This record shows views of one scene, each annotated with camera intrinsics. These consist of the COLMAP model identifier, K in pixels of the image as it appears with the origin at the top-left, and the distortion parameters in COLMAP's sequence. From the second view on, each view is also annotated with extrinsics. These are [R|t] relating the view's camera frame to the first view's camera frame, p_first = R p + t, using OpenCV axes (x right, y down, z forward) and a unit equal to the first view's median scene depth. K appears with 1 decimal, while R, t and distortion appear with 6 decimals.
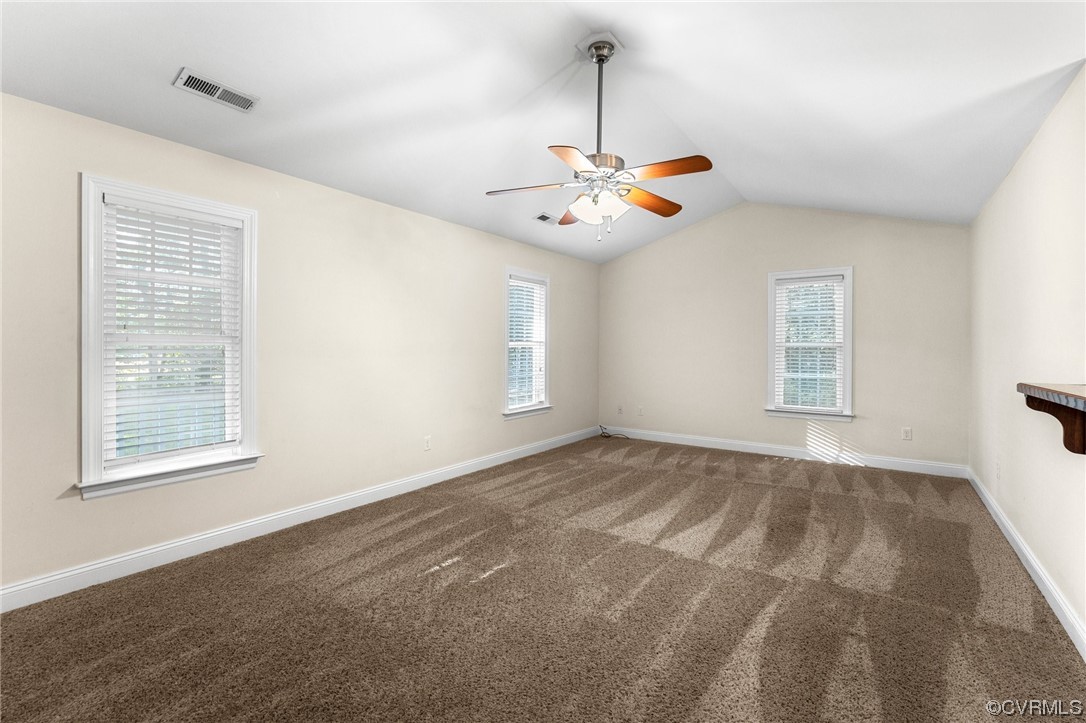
lens RADIAL K [[477.0, 0, 537.4], [0, 477.0, 351.7], [0, 0, 1]] dist [0.000076, -0.000170]
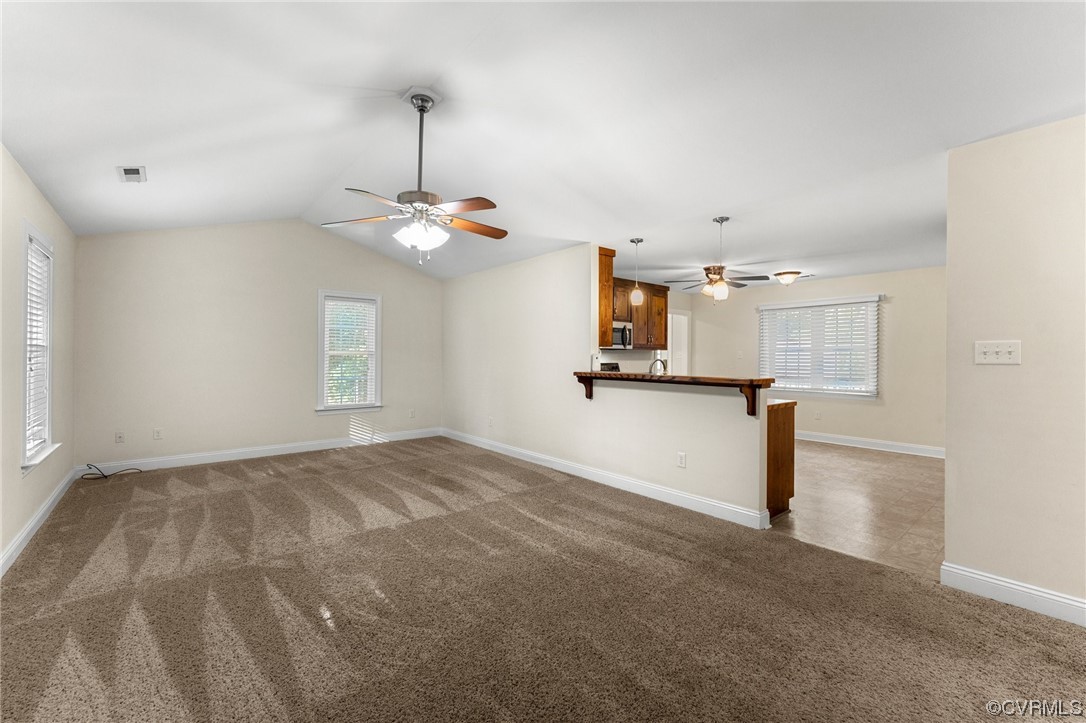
lens RADIAL K [[460.2, 0, 543.0], [0, 460.2, 361.5], [0, 0, 1]] dist [-0.000987, -0.000201]
pose [[0.254362, -0.013910, 0.967009, -0.682266], [0.004658, 0.999903, 0.013157, -0.008276], [-0.967098, 0.001158, 0.254402, 0.332328]]
